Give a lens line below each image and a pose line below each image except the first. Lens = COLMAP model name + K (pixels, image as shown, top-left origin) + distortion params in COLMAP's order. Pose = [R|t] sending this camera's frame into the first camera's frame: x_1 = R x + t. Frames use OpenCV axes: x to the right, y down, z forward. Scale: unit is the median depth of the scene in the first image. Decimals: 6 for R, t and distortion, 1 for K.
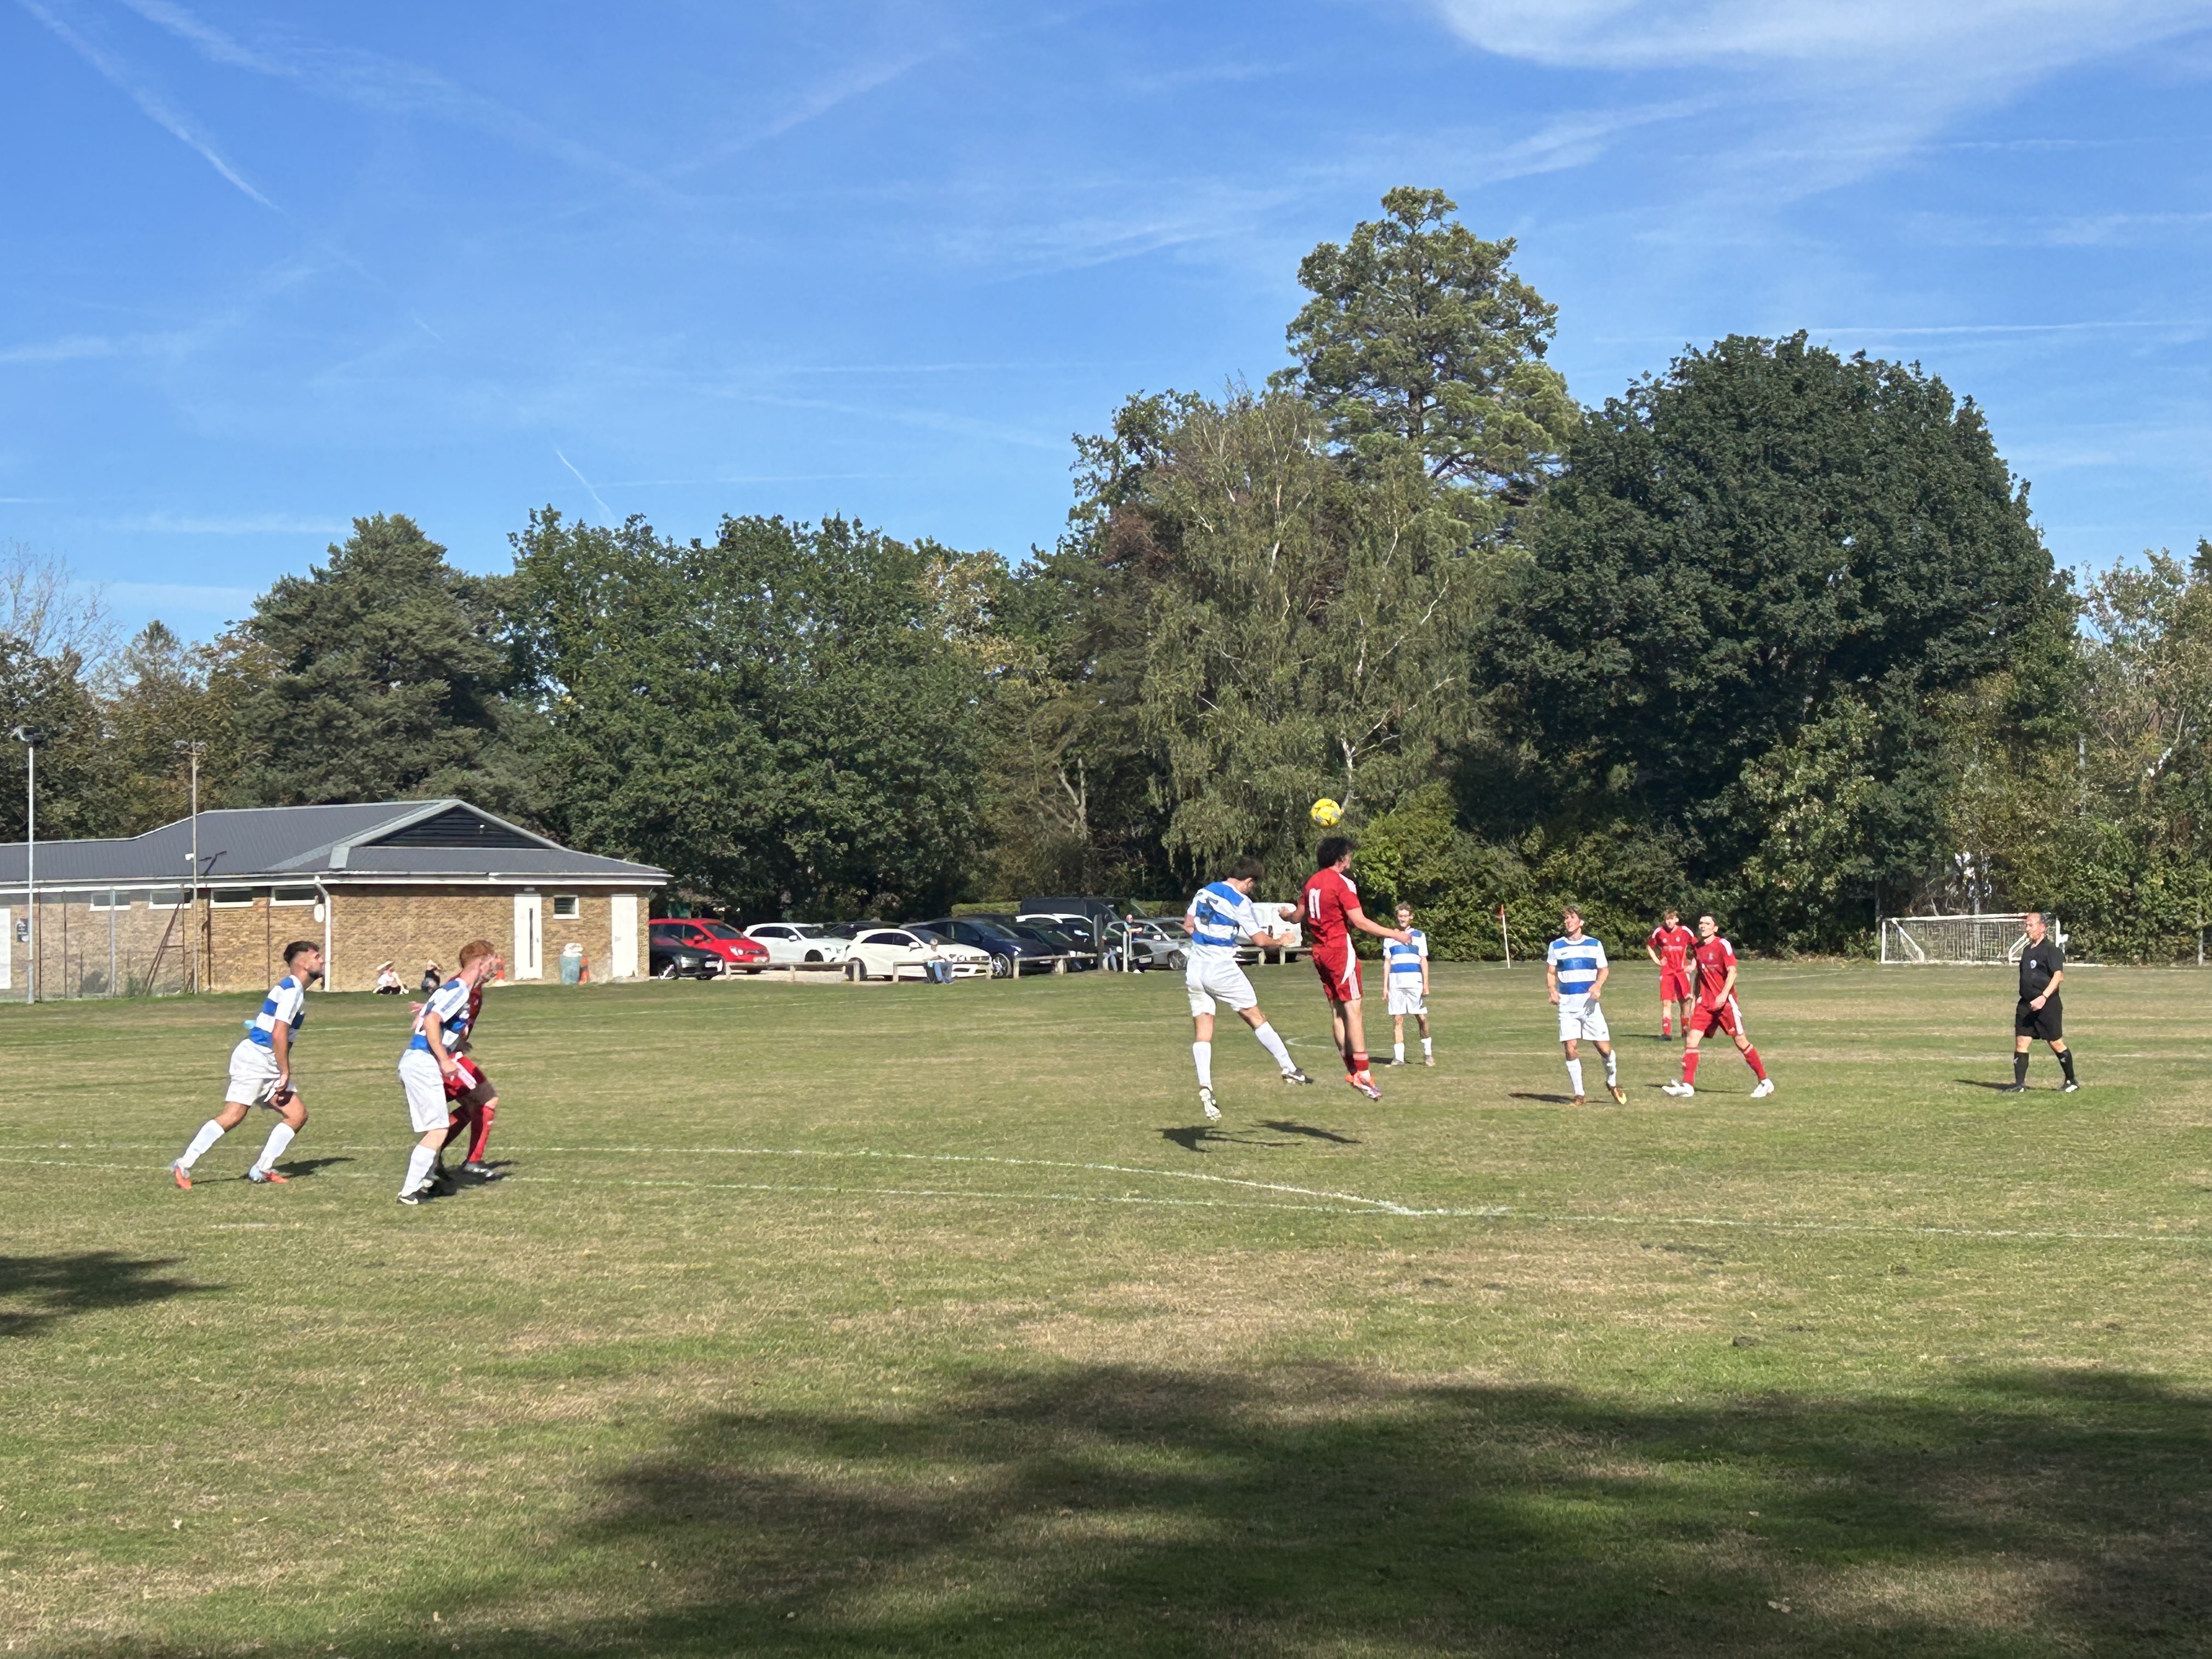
lens RADIAL K [[3914.4, 0, 1106.0], [0, 3914.4, 829.5], [0, 0, 1]] dist [0.243359, 0.044227]
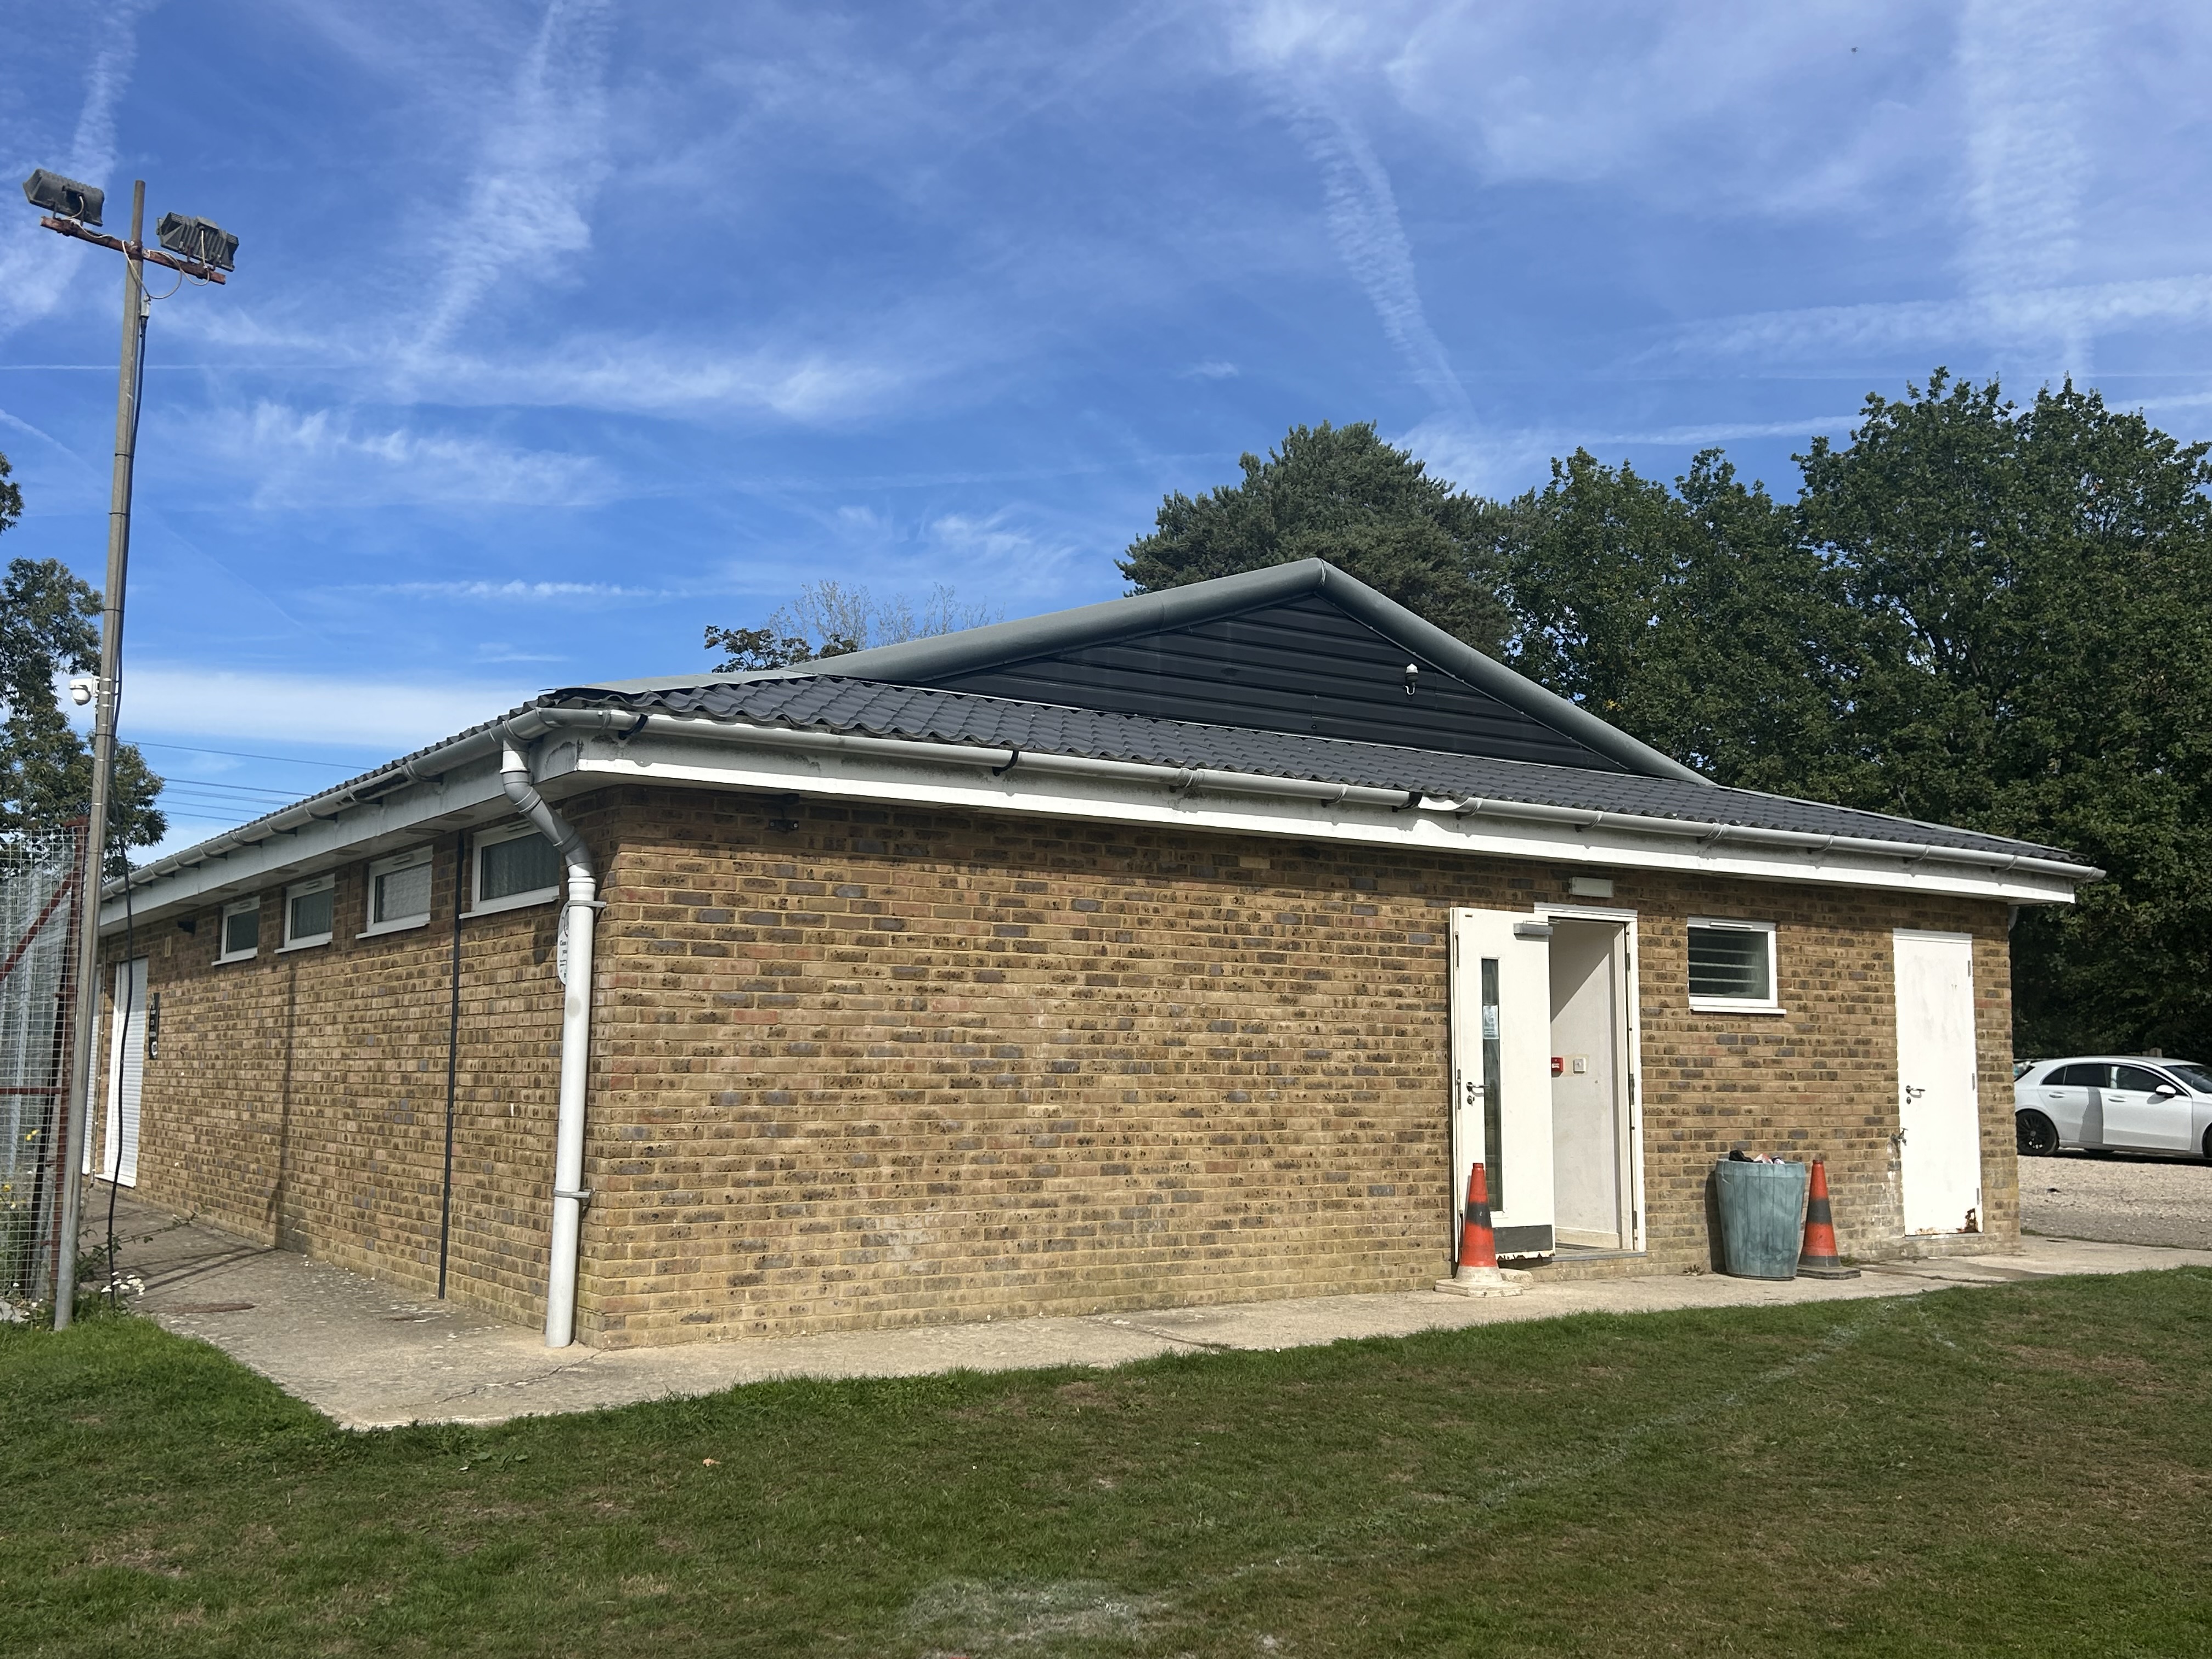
lens RADIAL K [[2098.2, 0, 1106.0], [0, 2098.2, 829.5], [0, 0, 1]] dist [0.126069, -0.380067]
pose [[0.940430, -0.019923, -0.339404, -0.111480], [-0.009353, 0.996388, -0.084402, 0.019779], [0.339860, 0.082549, 0.936846, 0.740503]]
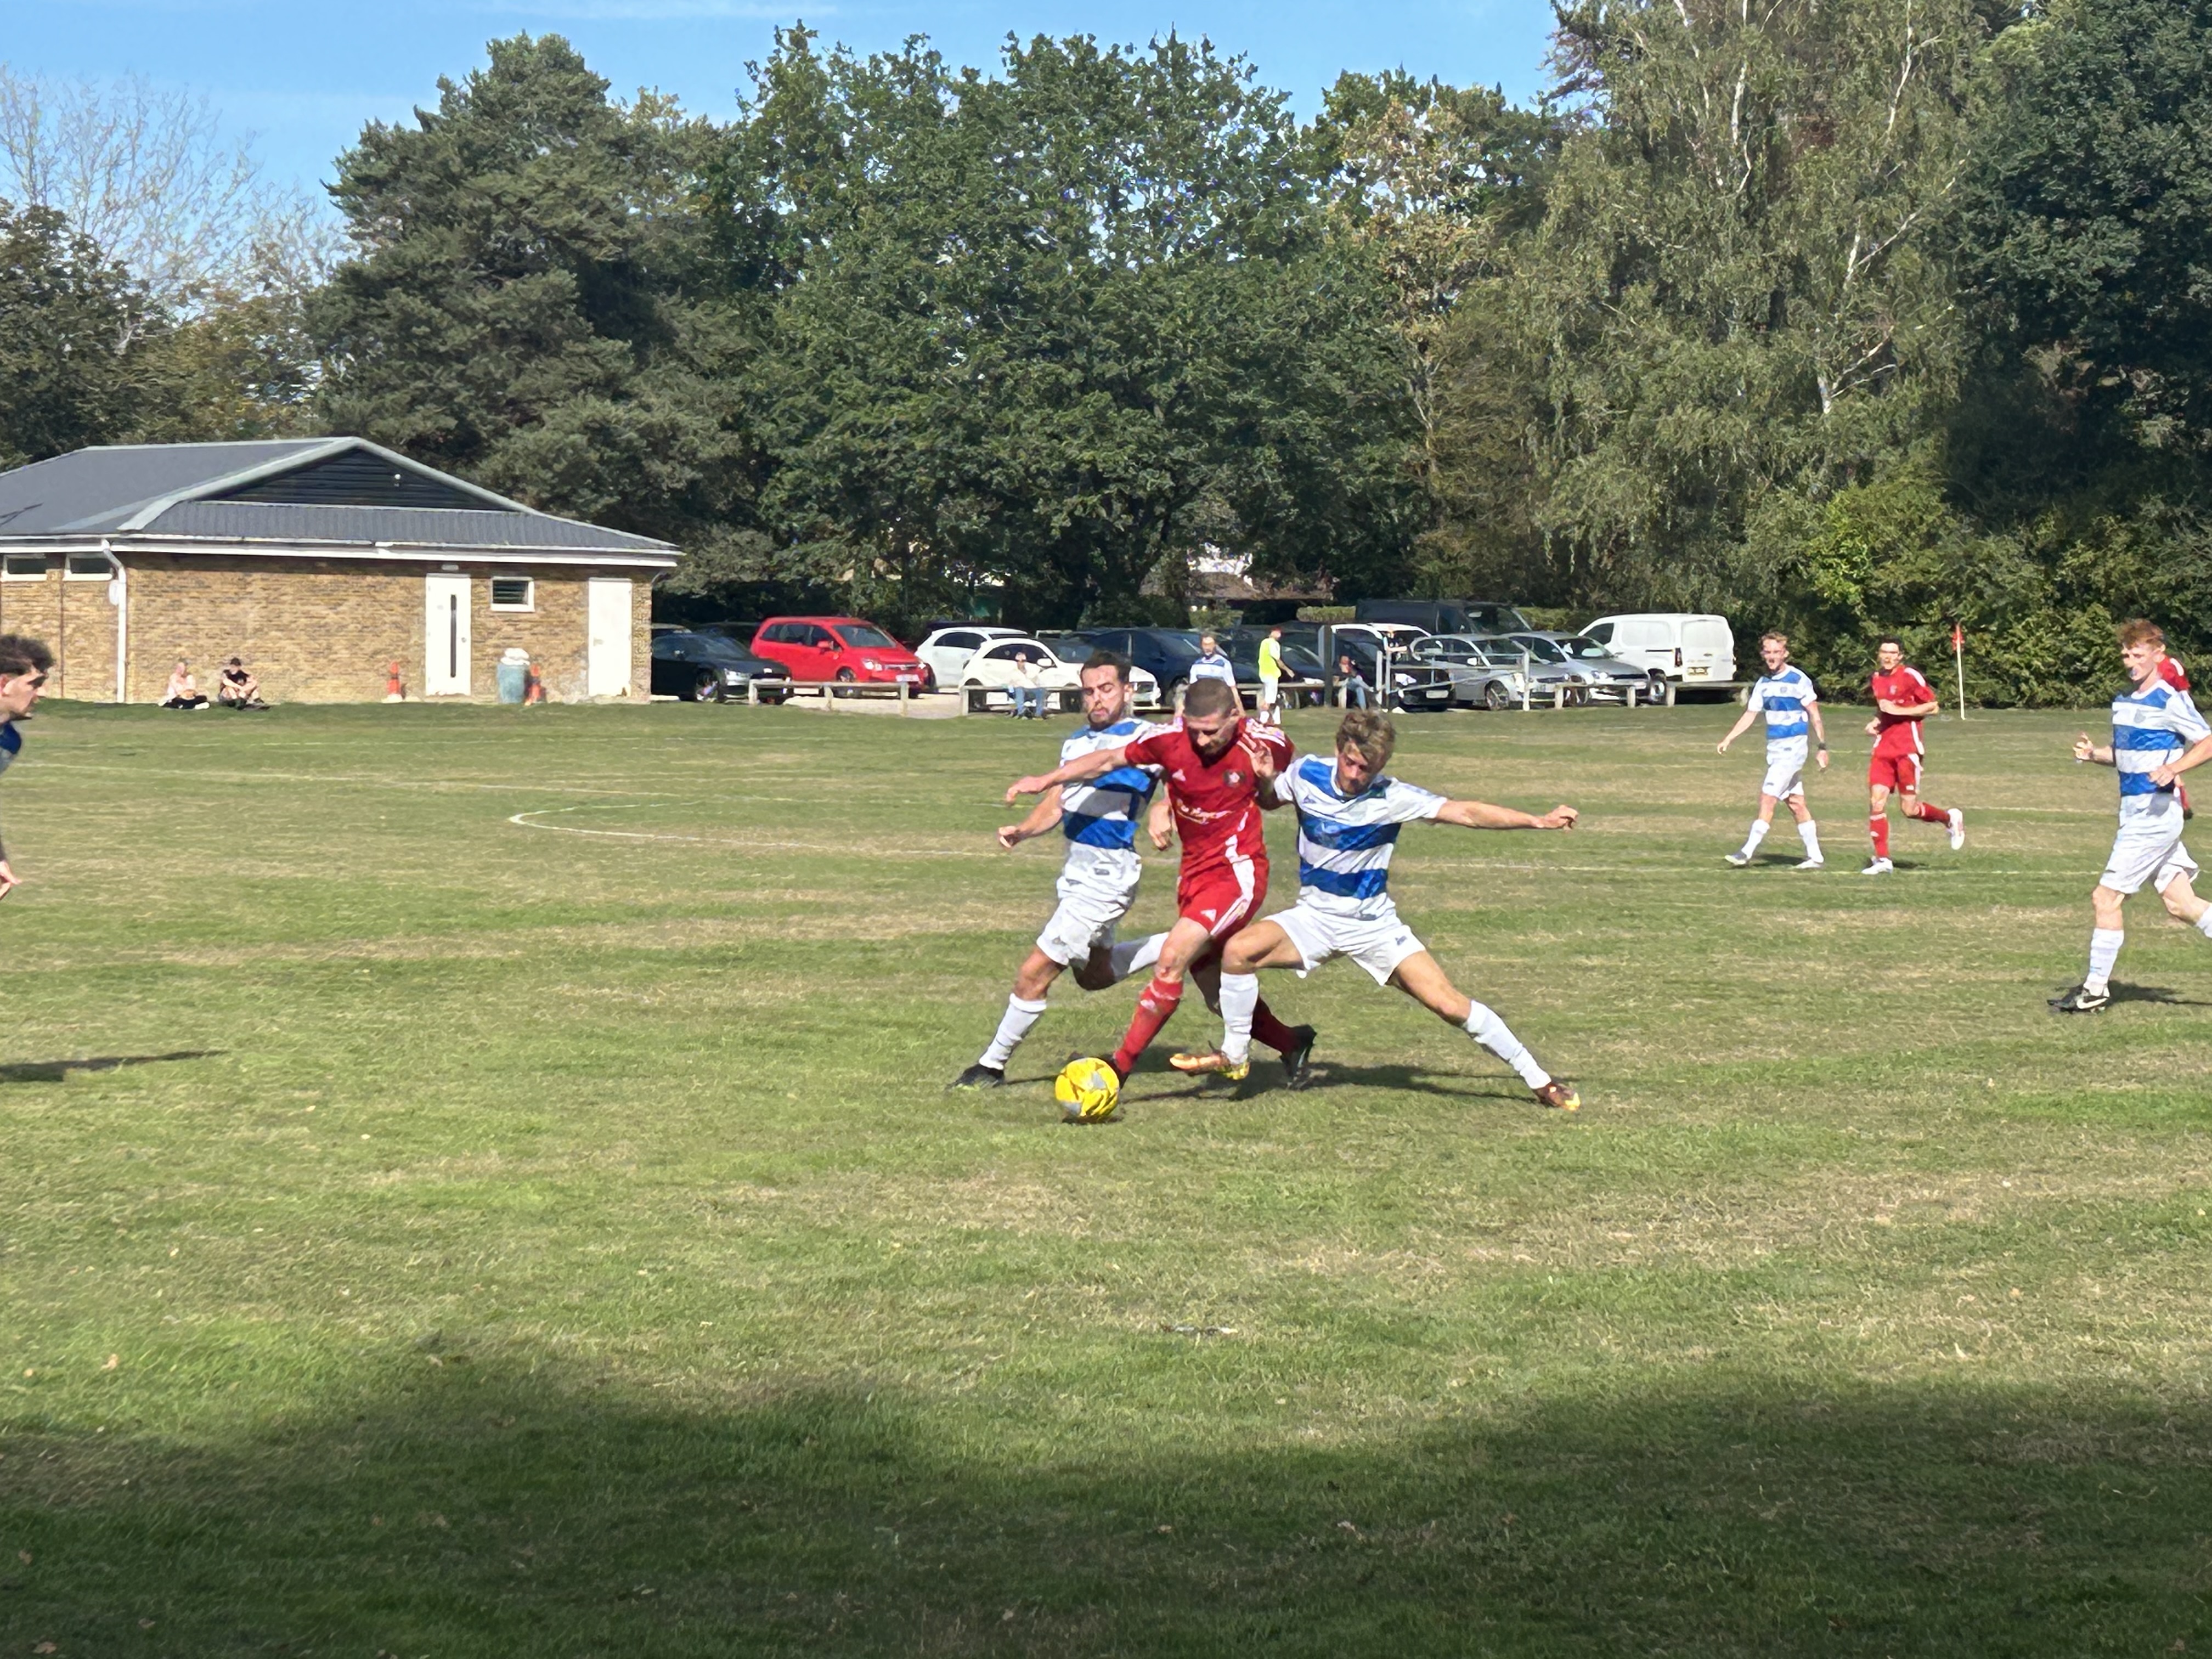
lens RADIAL K [[5617.3, 0, 1106.0], [0, 5617.3, 829.5], [0, 0, 1]] dist [0.220009, -0.183477]
pose [[0.973057, 0.031901, -0.228348, 0.170448], [-0.018597, 0.998014, 0.060180, -0.000725], [0.229814, -0.054312, 0.971718, 0.039067]]
